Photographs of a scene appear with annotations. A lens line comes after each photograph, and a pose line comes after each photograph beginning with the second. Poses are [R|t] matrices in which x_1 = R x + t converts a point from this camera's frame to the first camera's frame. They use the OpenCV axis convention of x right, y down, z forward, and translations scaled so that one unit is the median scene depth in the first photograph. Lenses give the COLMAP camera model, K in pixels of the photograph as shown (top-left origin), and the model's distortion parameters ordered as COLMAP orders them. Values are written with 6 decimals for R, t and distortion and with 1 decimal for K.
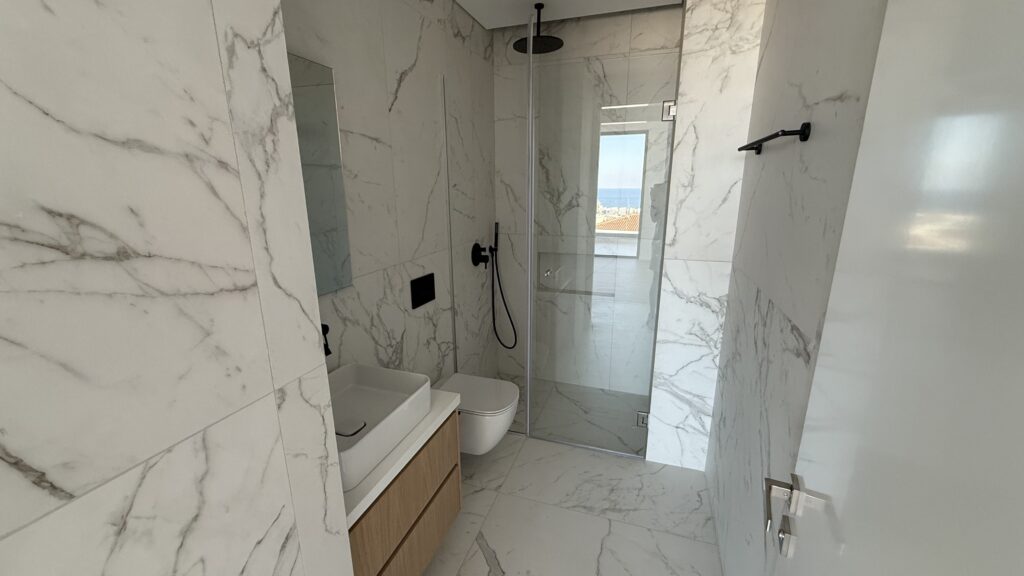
lens RADIAL K [[408.5, 0, 510.3], [0, 408.5, 291.0], [0, 0, 1]] dist [-0.000136, 0.000011]
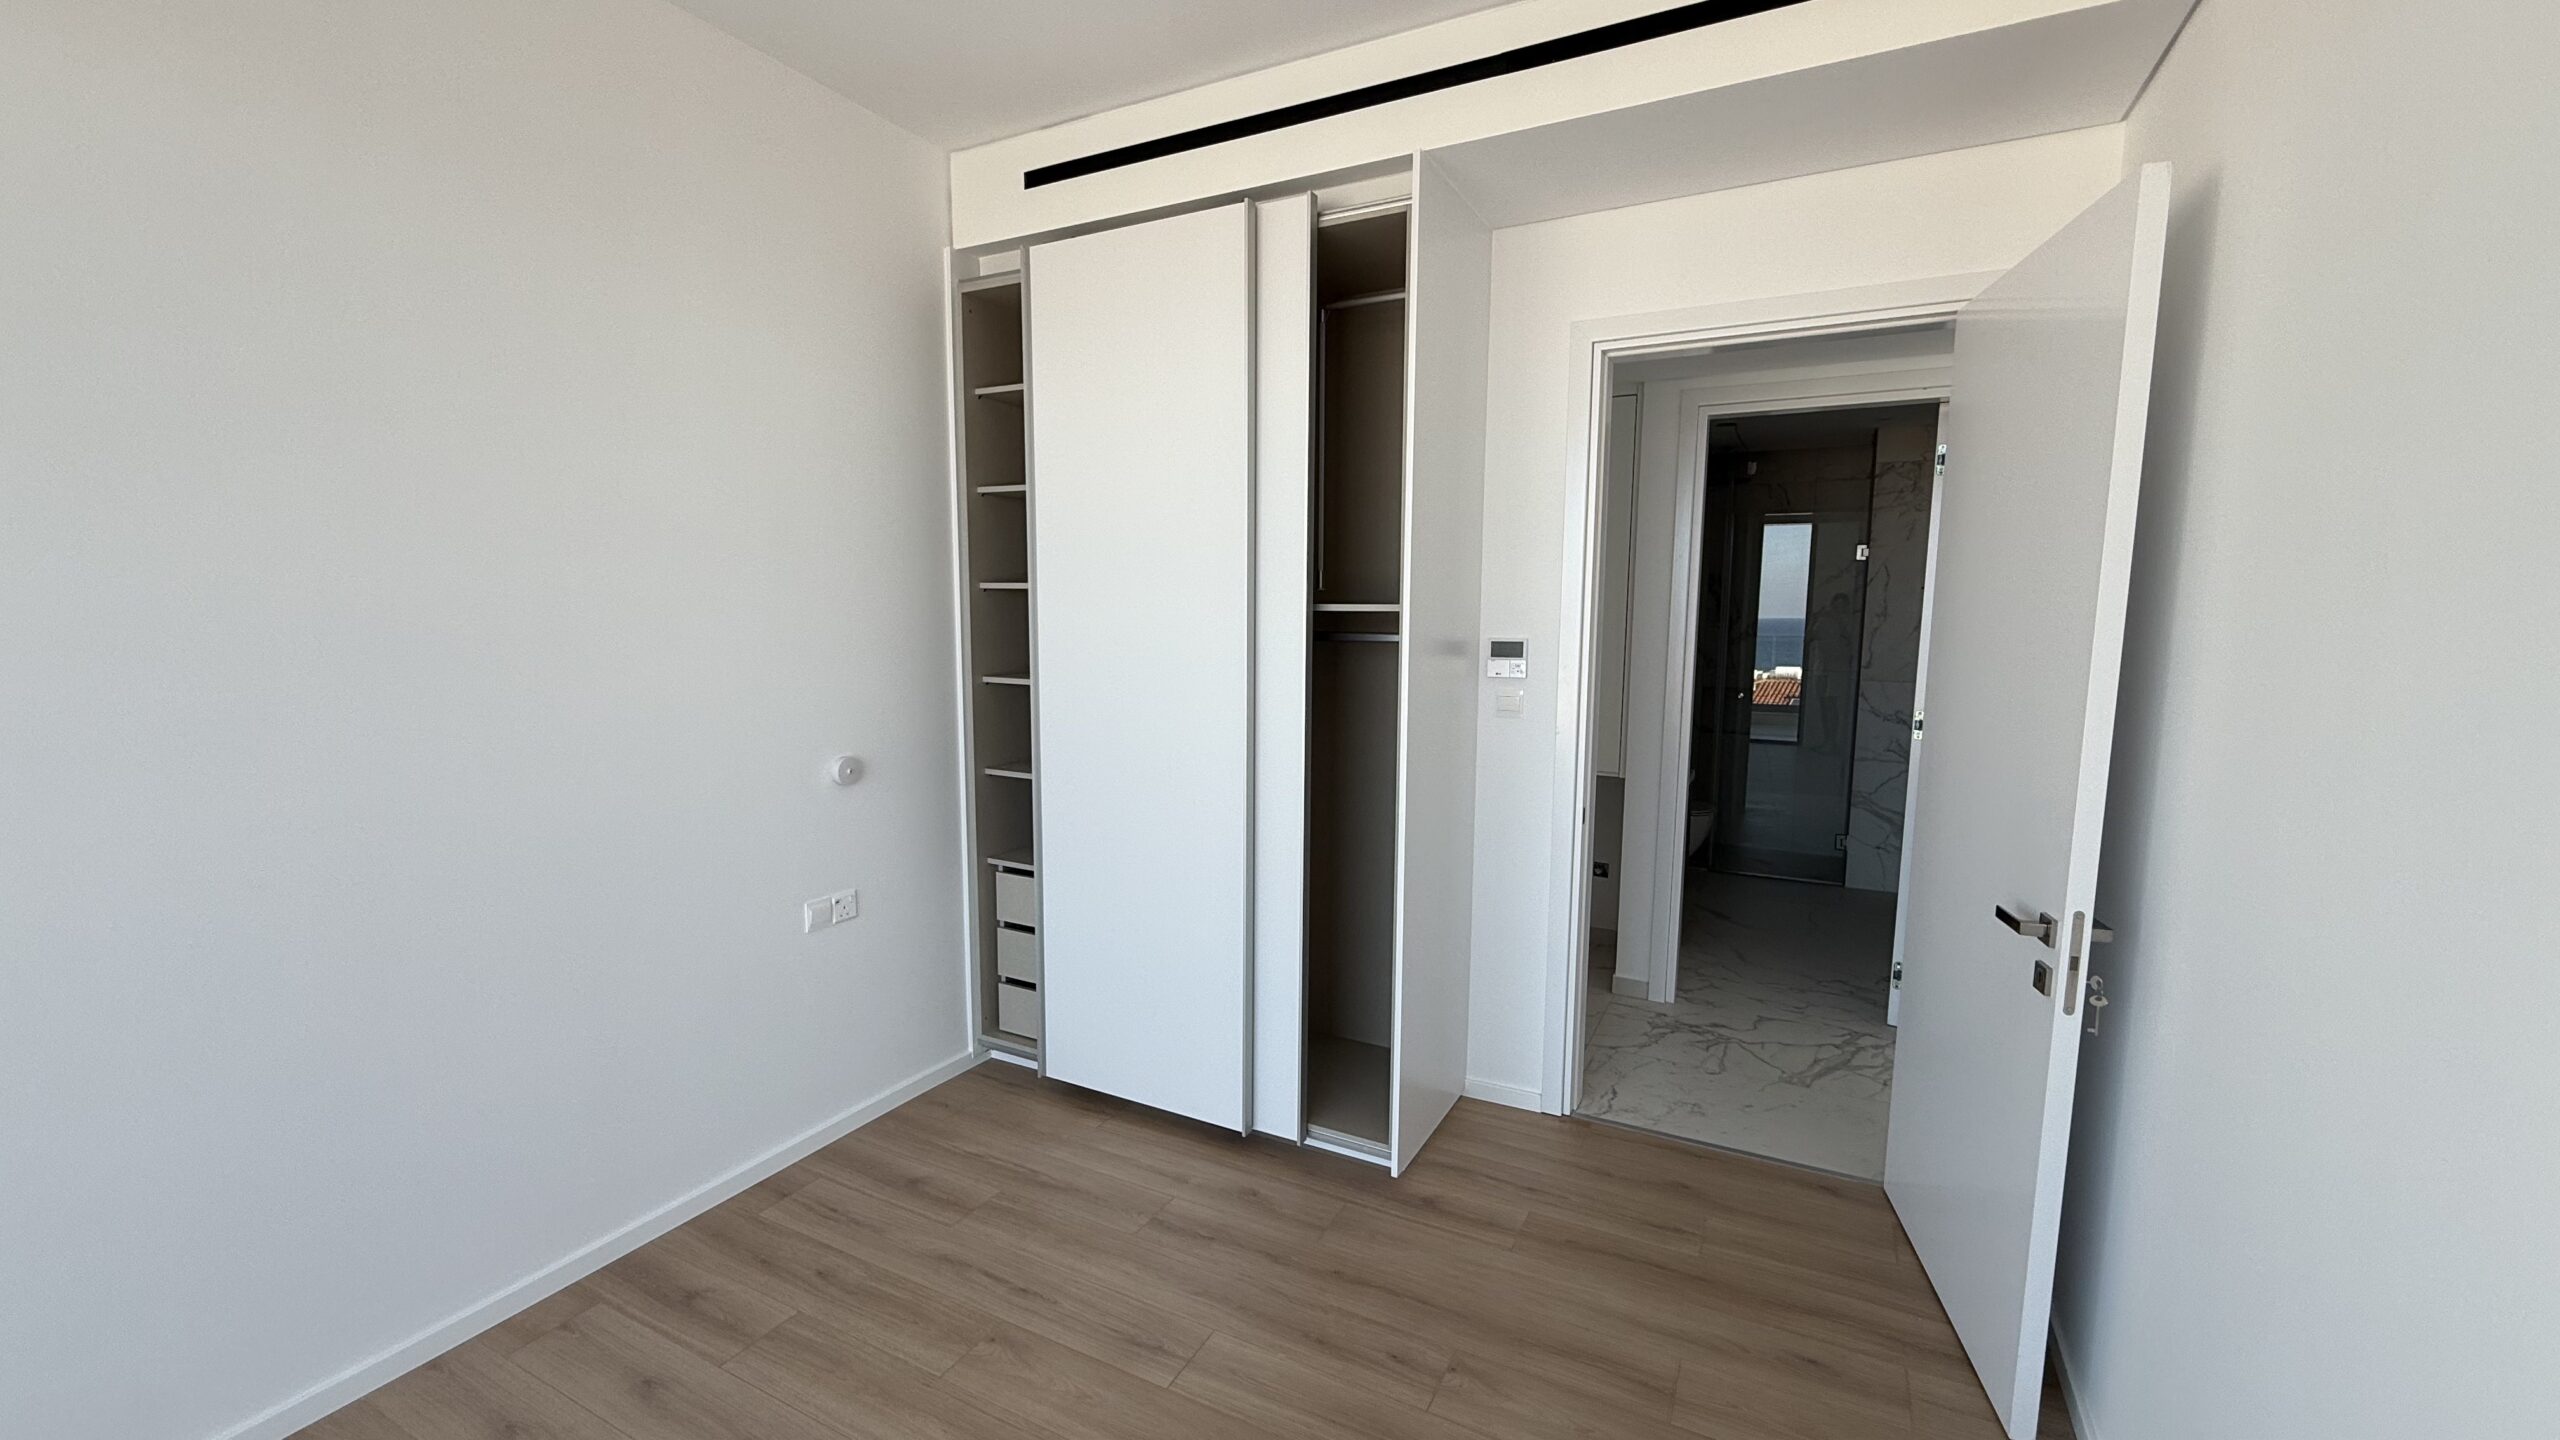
lens RADIAL K [[1021.2, 0, 1275.8], [0, 1021.2, 727.6], [0, 0, 1]] dist [-0.000136, 0.000011]
pose [[0.988213, 0.029320, -0.150252, -0.727169], [-0.049848, 0.989627, -0.134735, 0.473472], [0.144742, 0.140637, 0.979424, -1.814643]]
